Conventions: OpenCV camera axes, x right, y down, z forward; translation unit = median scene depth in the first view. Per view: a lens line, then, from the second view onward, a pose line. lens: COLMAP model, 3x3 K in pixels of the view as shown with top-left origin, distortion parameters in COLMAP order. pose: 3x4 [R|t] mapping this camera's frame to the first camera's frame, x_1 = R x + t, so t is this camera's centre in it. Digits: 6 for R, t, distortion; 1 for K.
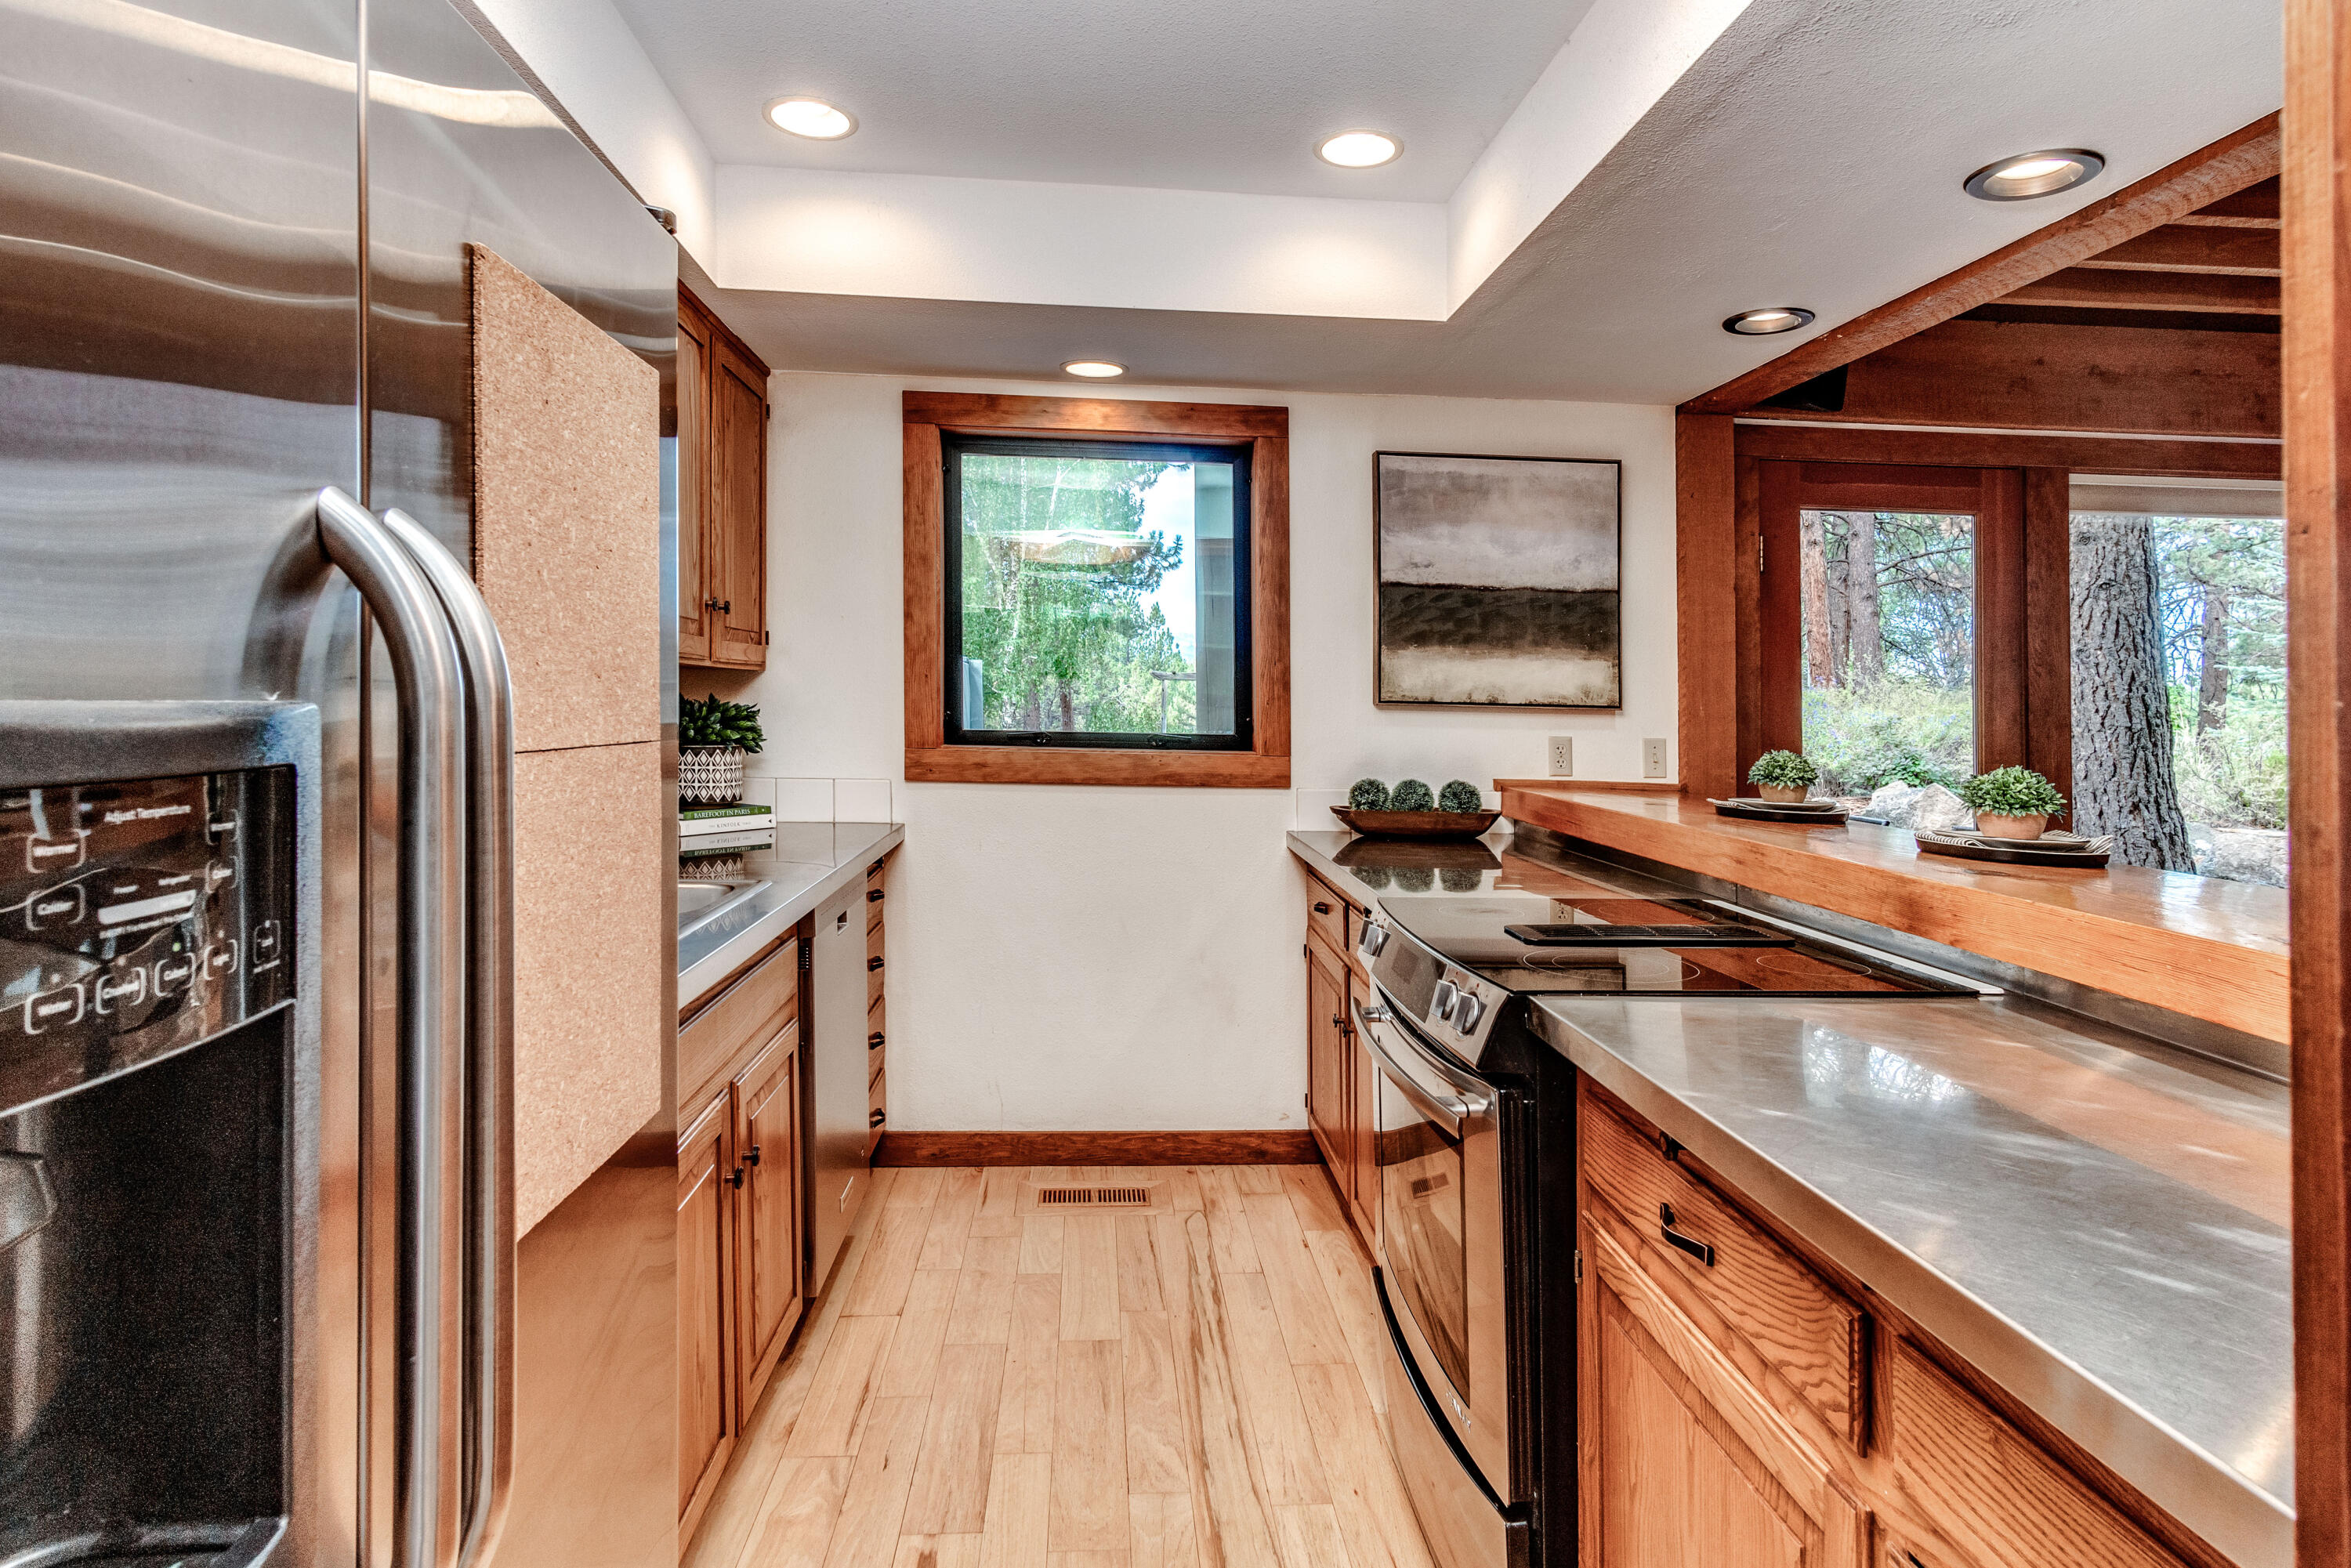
lens RADIAL K [[1278.3, 0, 1171.5], [0, 1278.3, 709.5], [0, 0, 1]] dist [-0.000396, -0.000633]
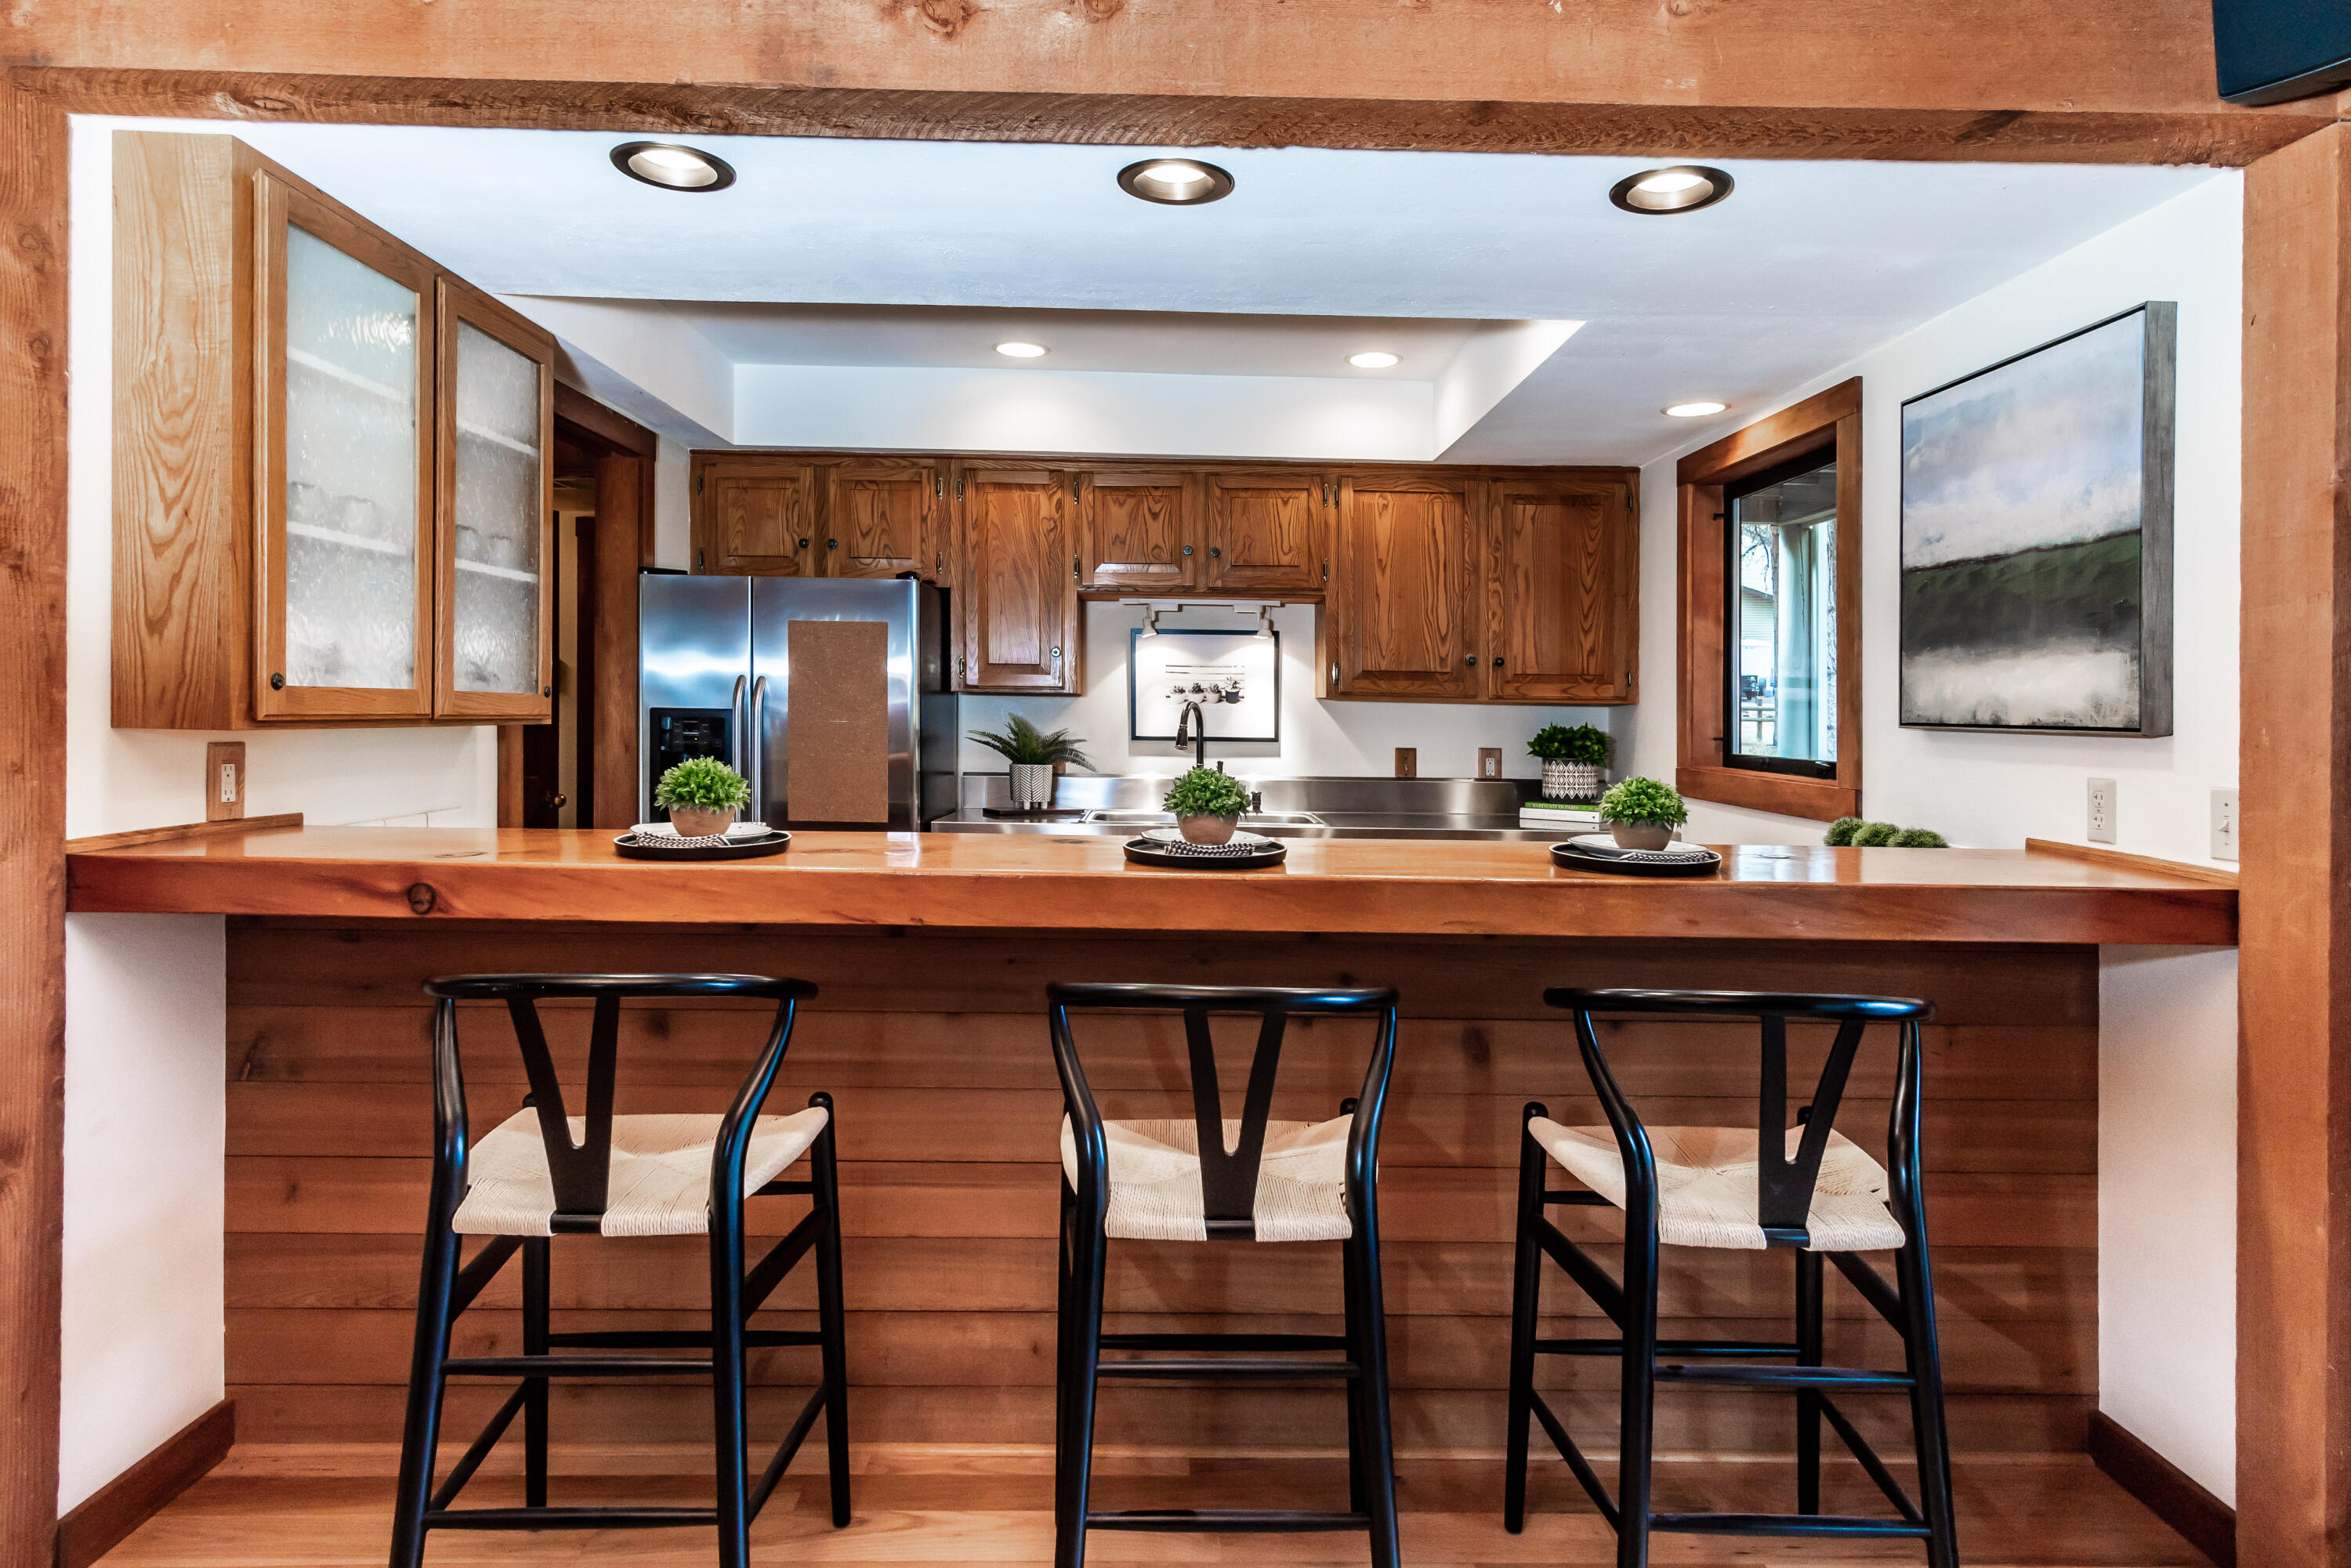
lens RADIAL K [[1291.6, 0, 1184.4], [0, 1291.6, 752.5], [0, 0, 1]] dist [0.002327, 0.000716]
pose [[-0.056843, 0.013863, -0.998287, 0.967020], [-0.021672, 0.999651, 0.015116, 0.009092], [0.998148, 0.022494, -0.056522, 0.603616]]
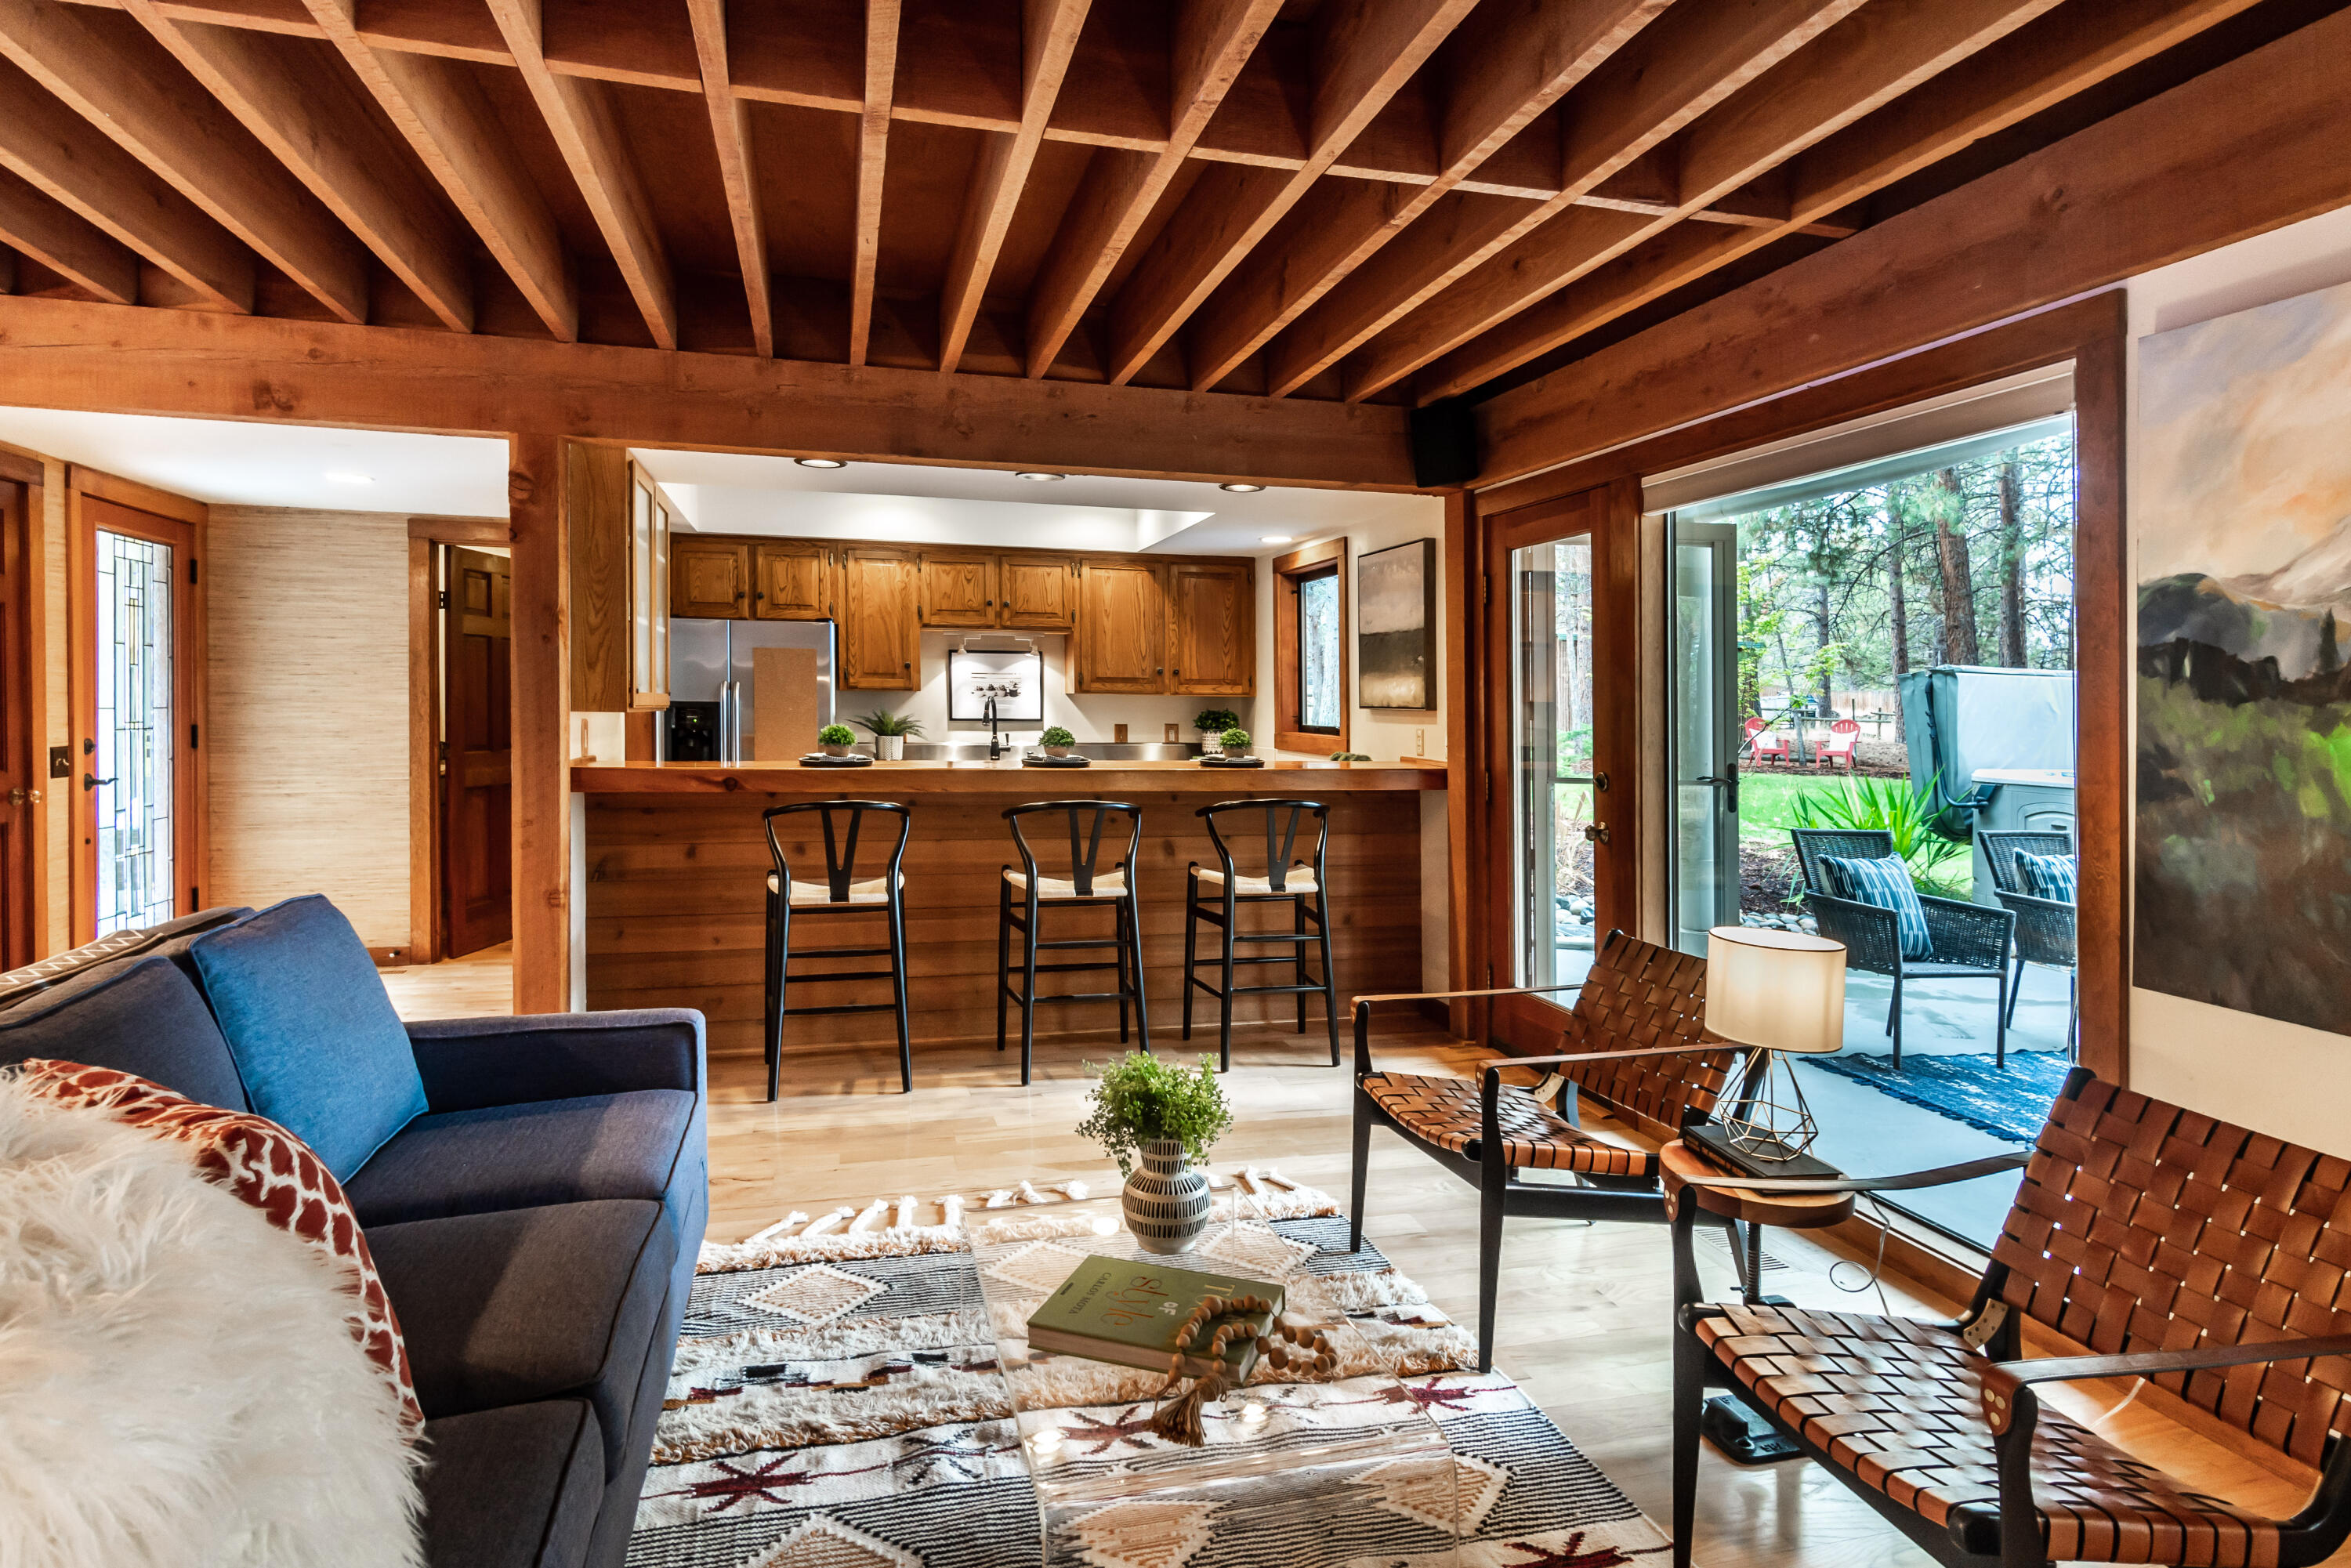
lens RADIAL K [[1272.4, 0, 1175.5], [0, 1272.4, 784.0], [0, 0, 1]] dist [-0.001575, -0.000119]
pose [[0.180499, 0.045110, -0.982540, 1.742665], [-0.013270, 0.998969, 0.043426, 0.025665], [0.983486, 0.005200, 0.180912, 0.460123]]
